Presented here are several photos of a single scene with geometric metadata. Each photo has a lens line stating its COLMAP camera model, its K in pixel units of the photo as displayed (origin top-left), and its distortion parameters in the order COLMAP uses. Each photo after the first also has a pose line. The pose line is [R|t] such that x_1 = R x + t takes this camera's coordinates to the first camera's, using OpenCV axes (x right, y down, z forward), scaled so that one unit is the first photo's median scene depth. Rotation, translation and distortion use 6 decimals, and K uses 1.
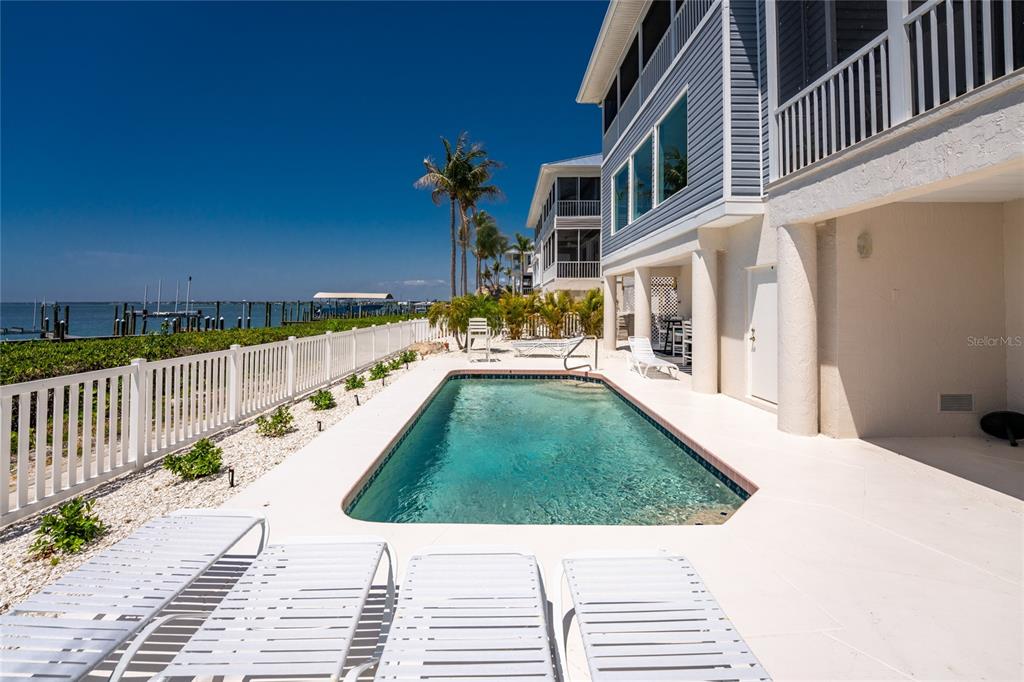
lens RADIAL K [[443.3, 0, 511.3], [0, 443.3, 293.5], [0, 0, 1]] dist [-0.034180, 0.000167]
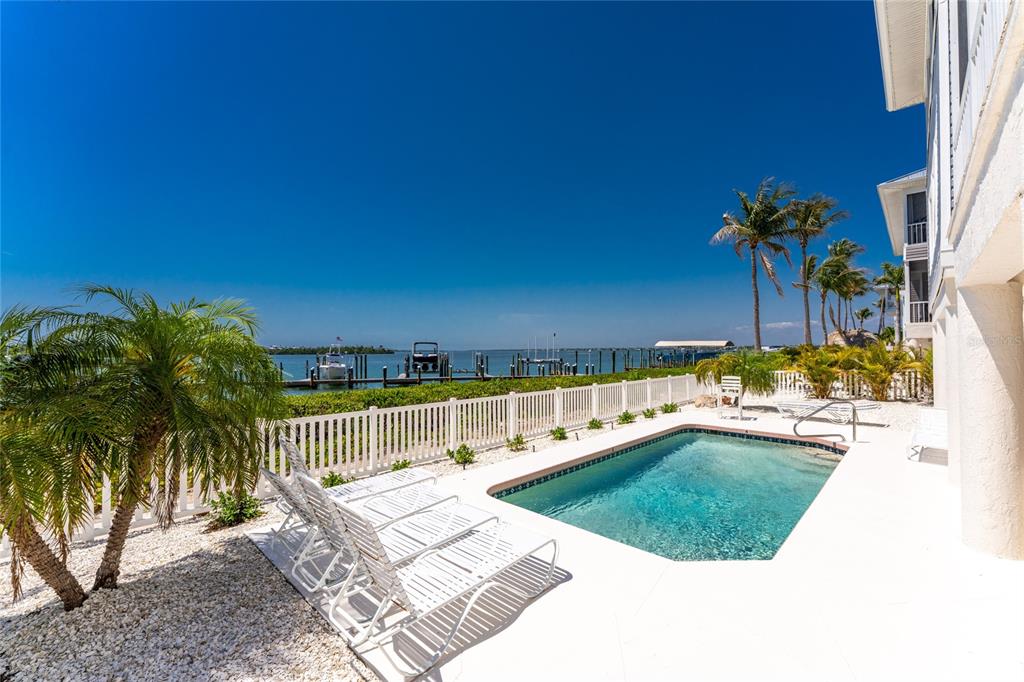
lens RADIAL K [[426.5, 0, 512.0], [0, 426.5, 341.0], [0, 0, 1]] dist [-0.019724, -0.000120]
pose [[0.709516, -0.020890, -0.704380, 0.150942], [0.024340, 0.999691, -0.005131, -0.019577], [0.704269, -0.013504, 0.709805, -0.033317]]
